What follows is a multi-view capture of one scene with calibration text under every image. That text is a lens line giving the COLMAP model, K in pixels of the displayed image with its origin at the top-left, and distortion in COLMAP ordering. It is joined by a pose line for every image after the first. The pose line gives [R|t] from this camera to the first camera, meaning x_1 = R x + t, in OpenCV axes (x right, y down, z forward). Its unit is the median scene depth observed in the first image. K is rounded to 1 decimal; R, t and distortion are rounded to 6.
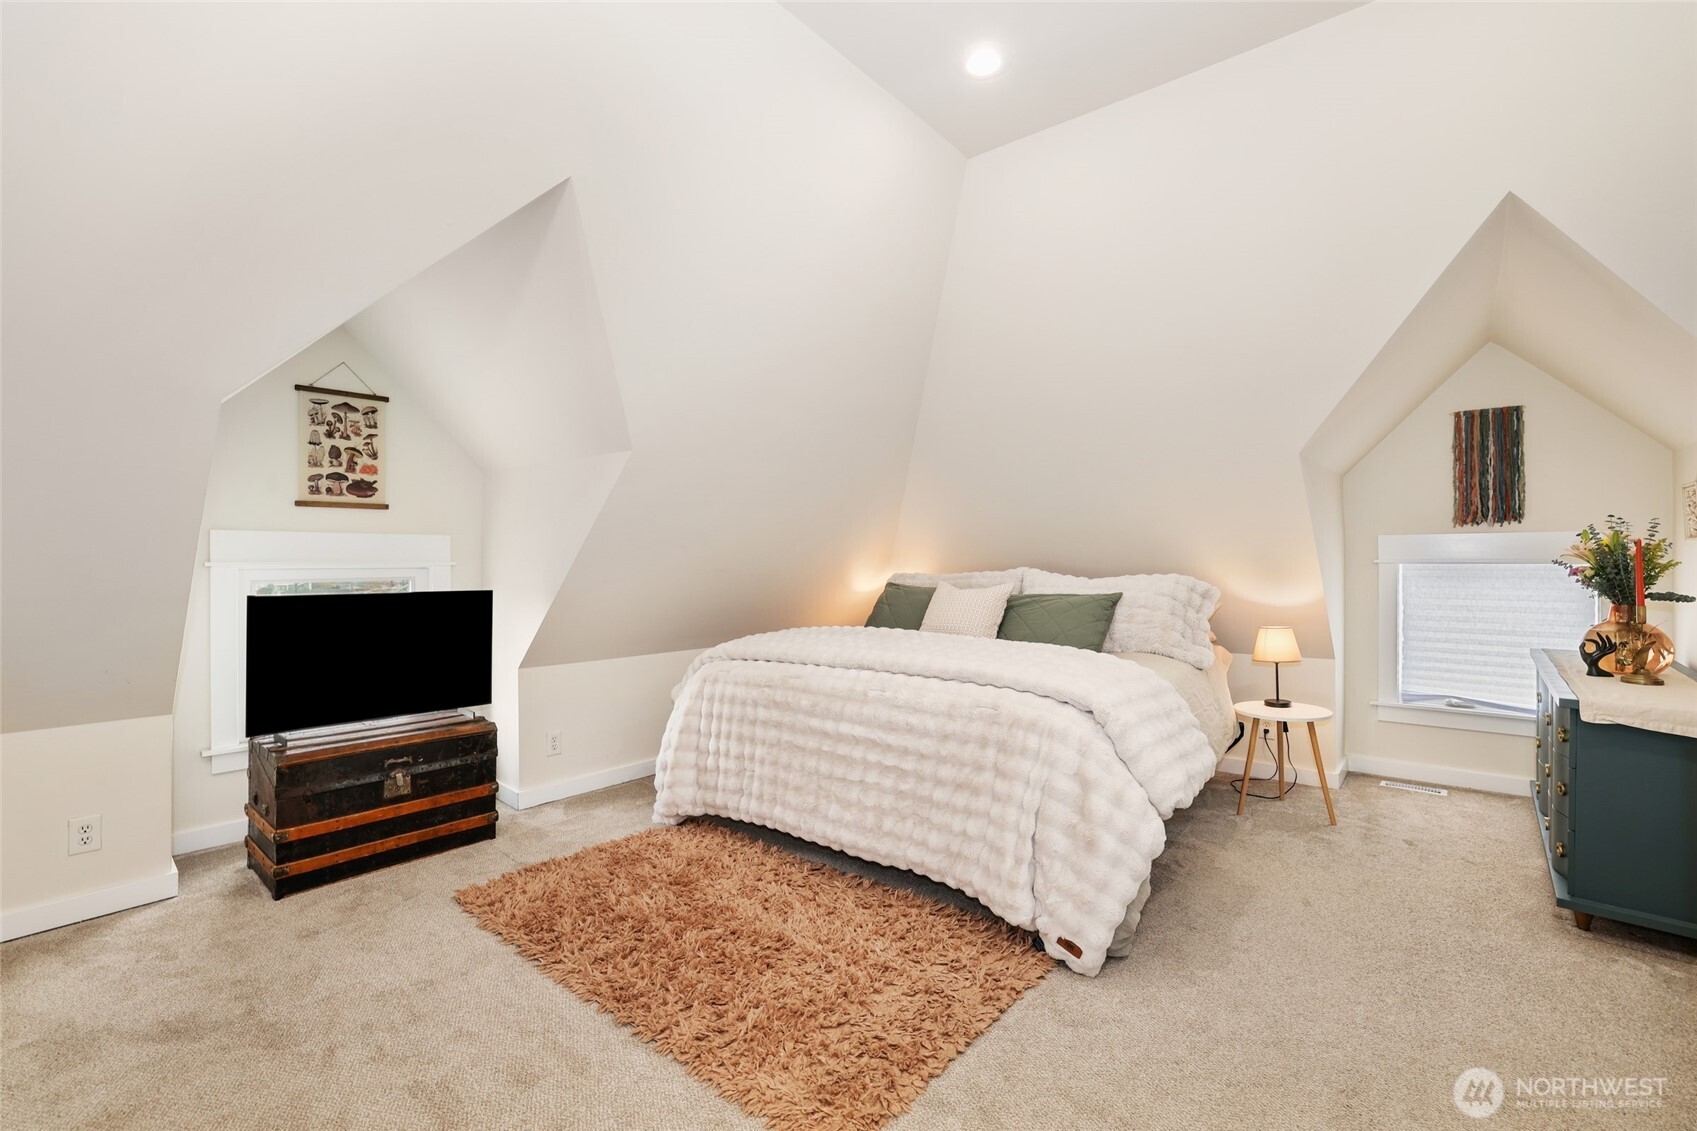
lens RADIAL K [[742.8, 0, 848.5], [0, 742.8, 565.5], [0, 0, 1]] dist [-0.022010, 0.009777]
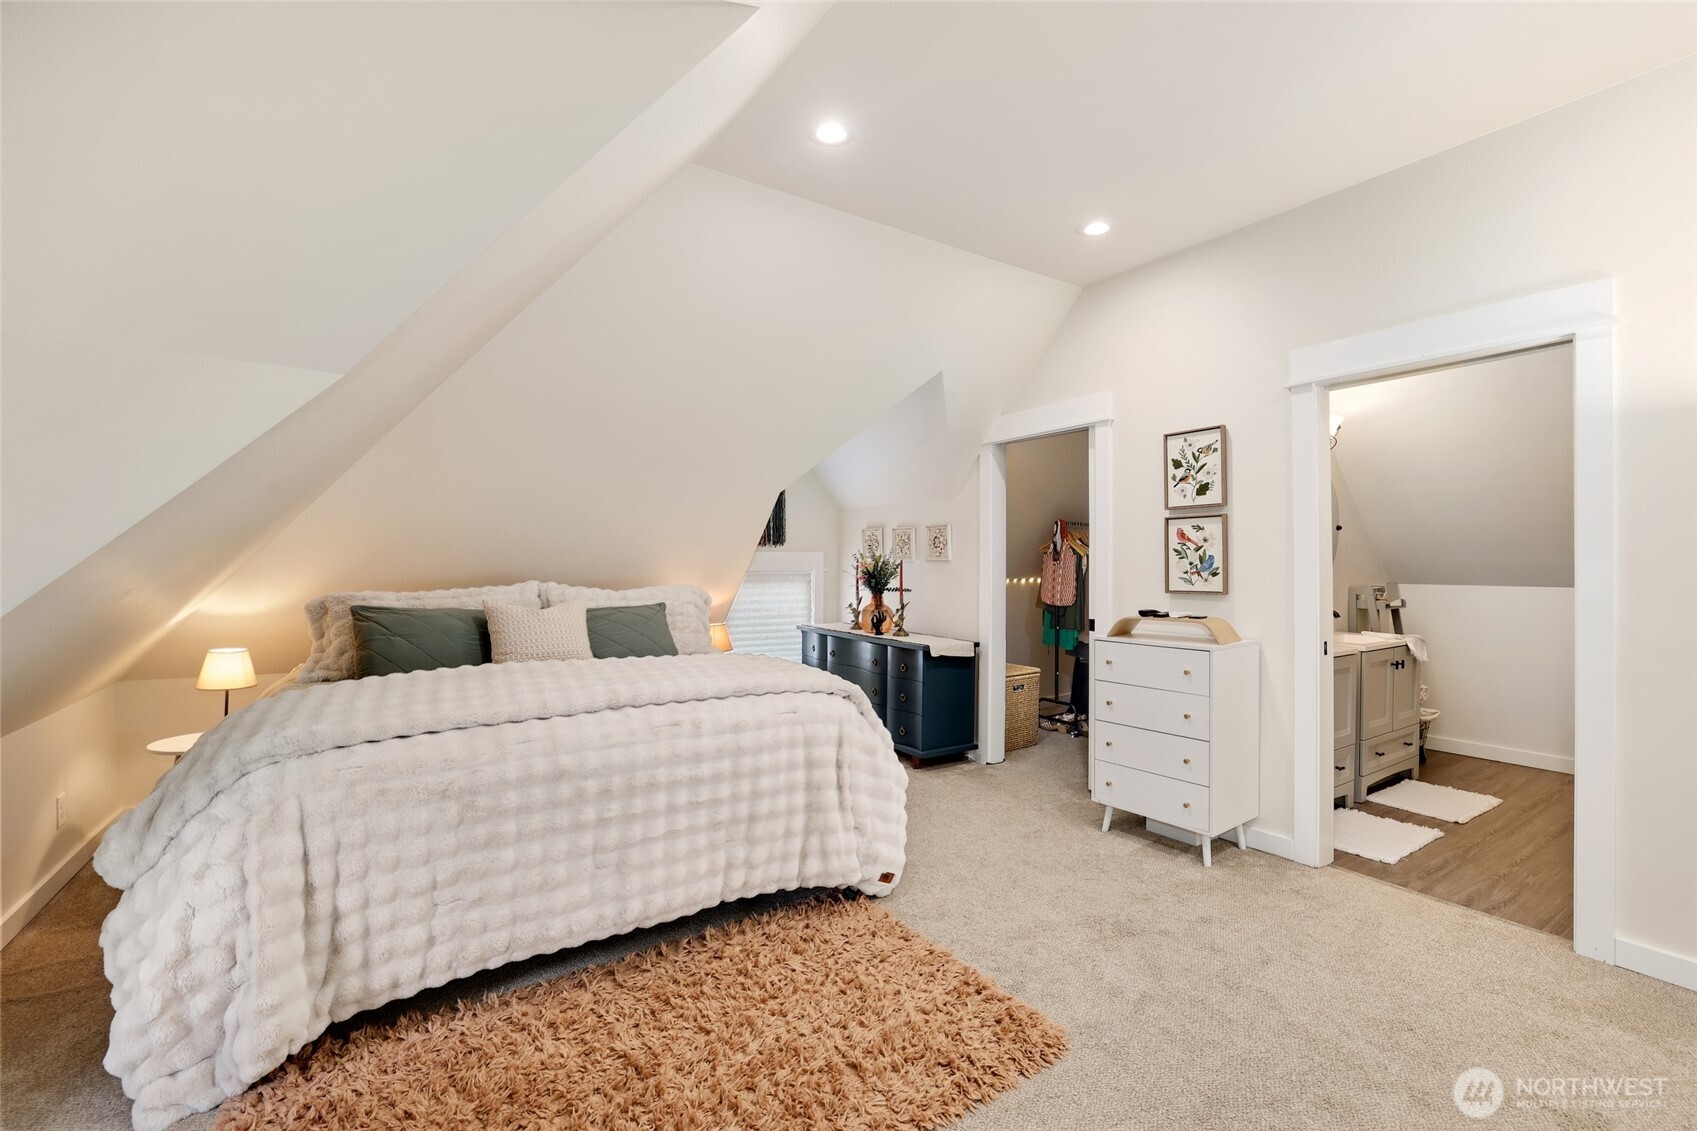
lens RADIAL K [[742.8, 0, 848.5], [0, 742.8, 565.5], [0, 0, 1]] dist [-0.022010, 0.009777]
pose [[0.286519, -0.000852, 0.958074, -0.729412], [0.006106, 0.999981, -0.000937, -0.017505], [-0.958055, 0.006119, 0.286518, 0.534412]]
